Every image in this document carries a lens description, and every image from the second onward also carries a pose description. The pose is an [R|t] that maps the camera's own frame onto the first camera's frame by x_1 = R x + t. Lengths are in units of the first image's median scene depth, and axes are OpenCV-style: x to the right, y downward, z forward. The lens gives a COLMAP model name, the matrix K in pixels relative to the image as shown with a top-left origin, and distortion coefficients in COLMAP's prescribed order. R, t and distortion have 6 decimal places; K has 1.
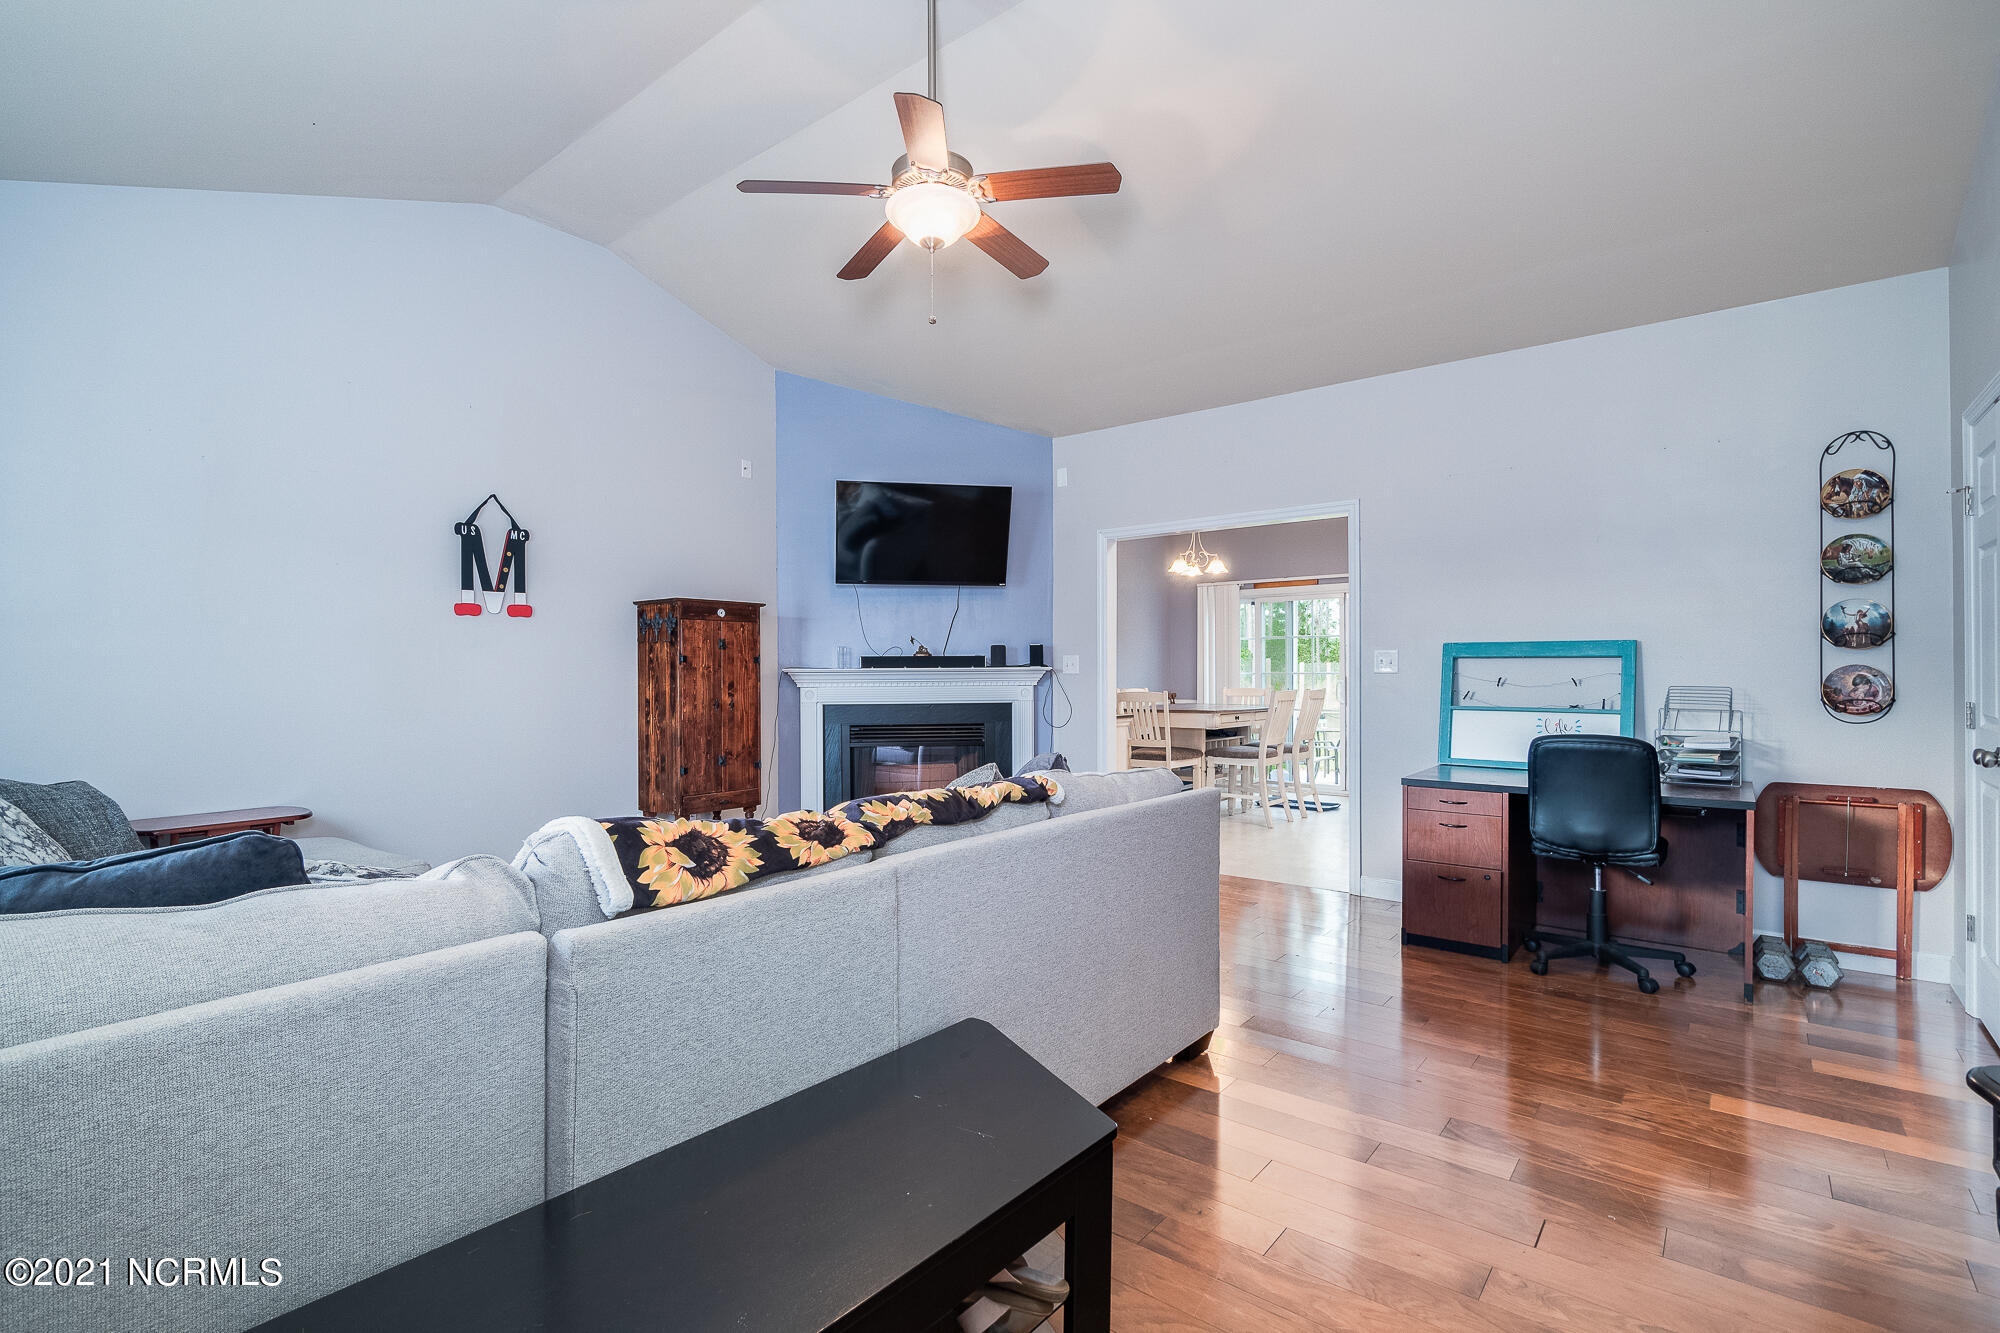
lens RADIAL K [[944.2, 0, 1000.0], [0, 944.2, 666.5], [0, 0, 1]] dist [0.000071, -0.000380]
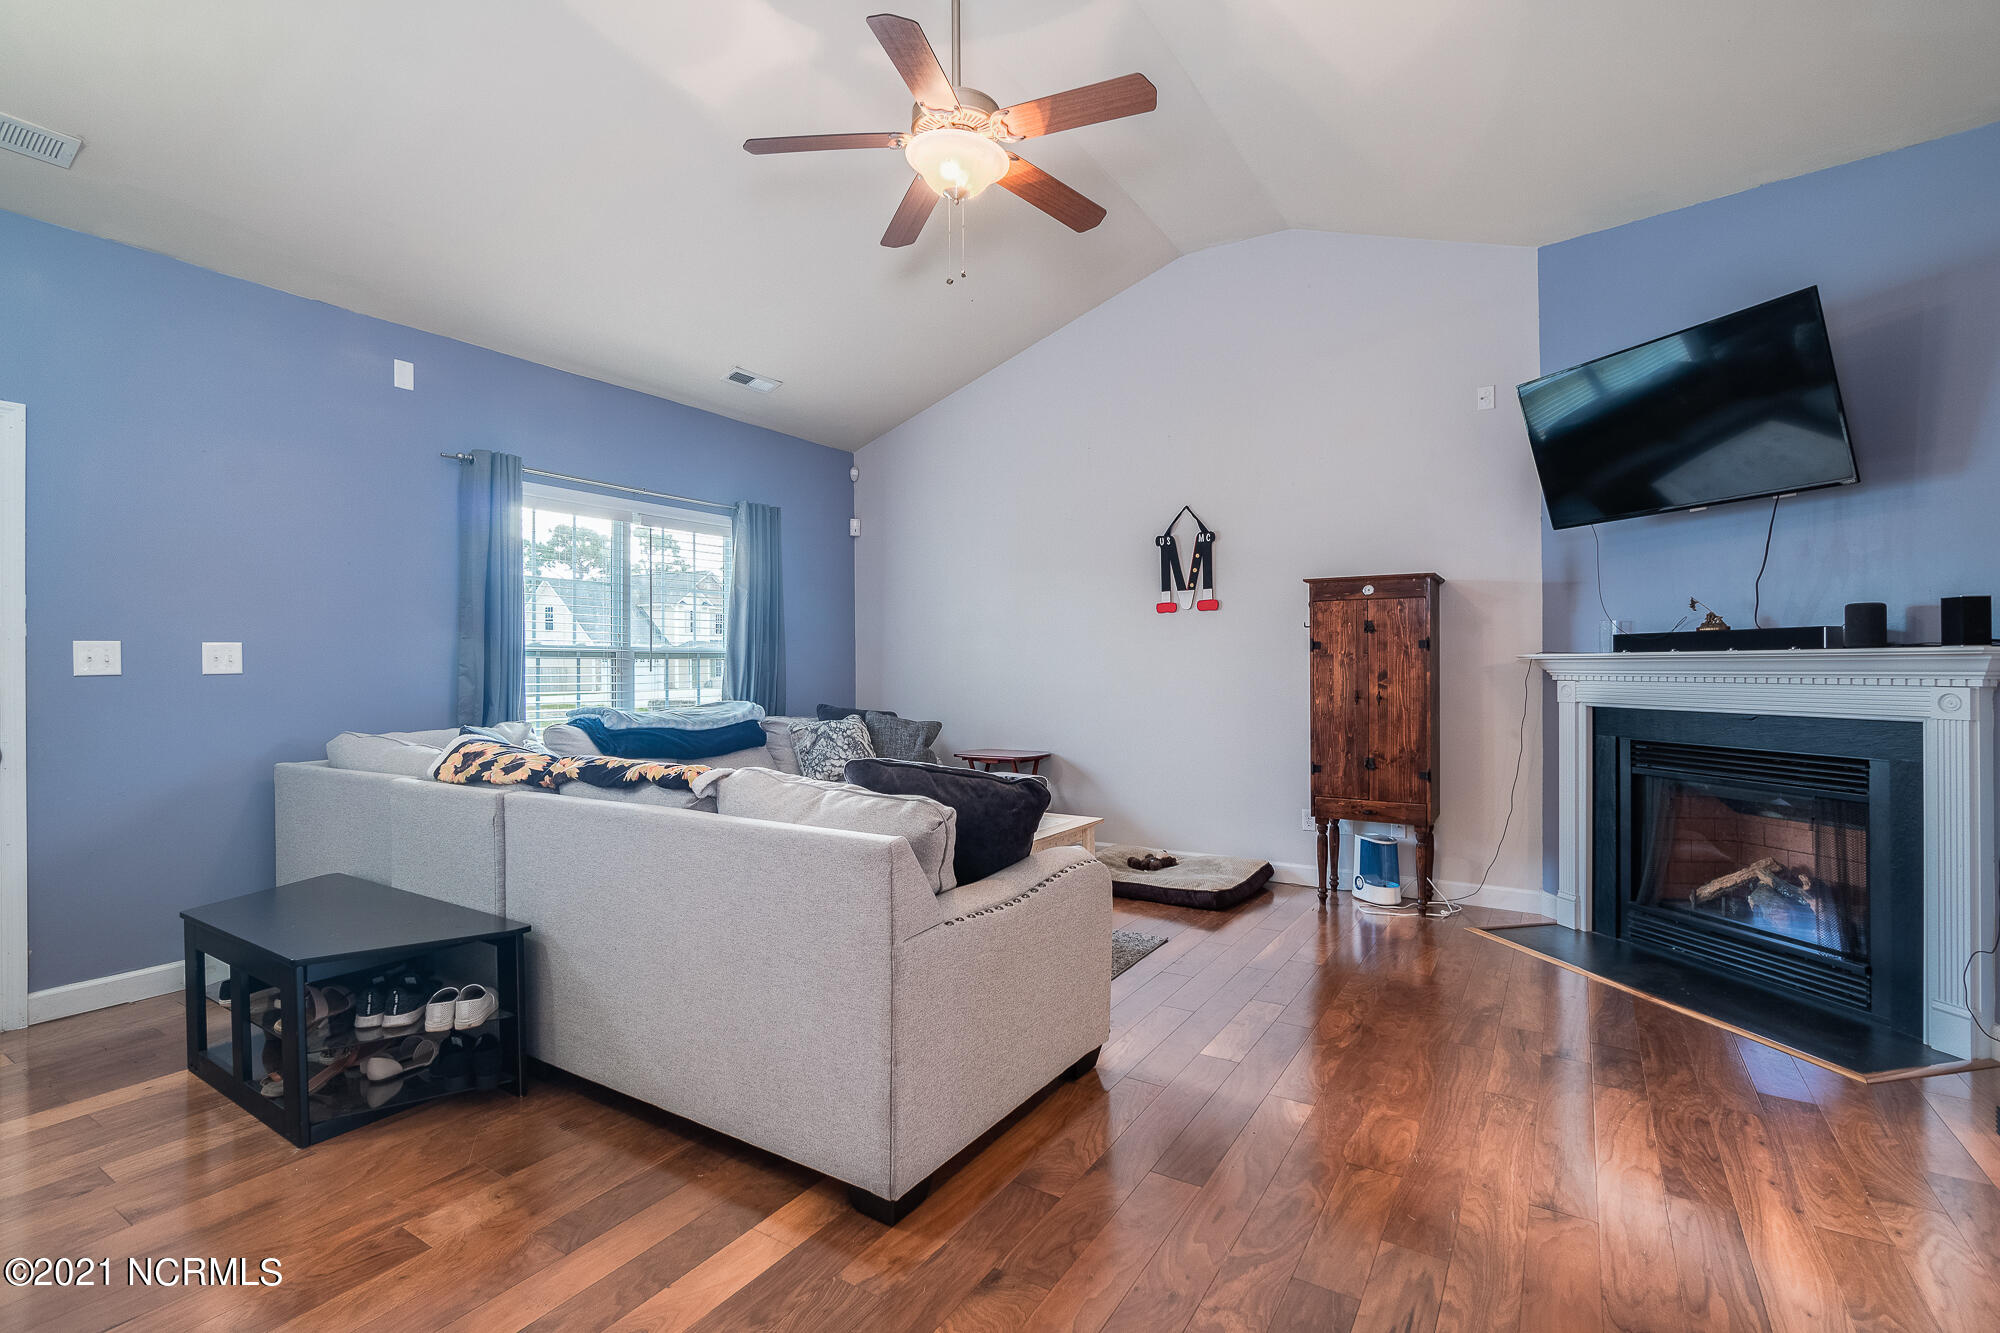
lens RADIAL K [[902.6, 0, 954.2], [0, 902.6, 662.6], [0, 0, 1]] dist [-0.000308, -0.000084]
pose [[0.097796, 0.002148, -0.995204, 0.482934], [0.011320, 0.999931, 0.003271, 0.001789], [0.995142, -0.011586, 0.097765, 0.551404]]
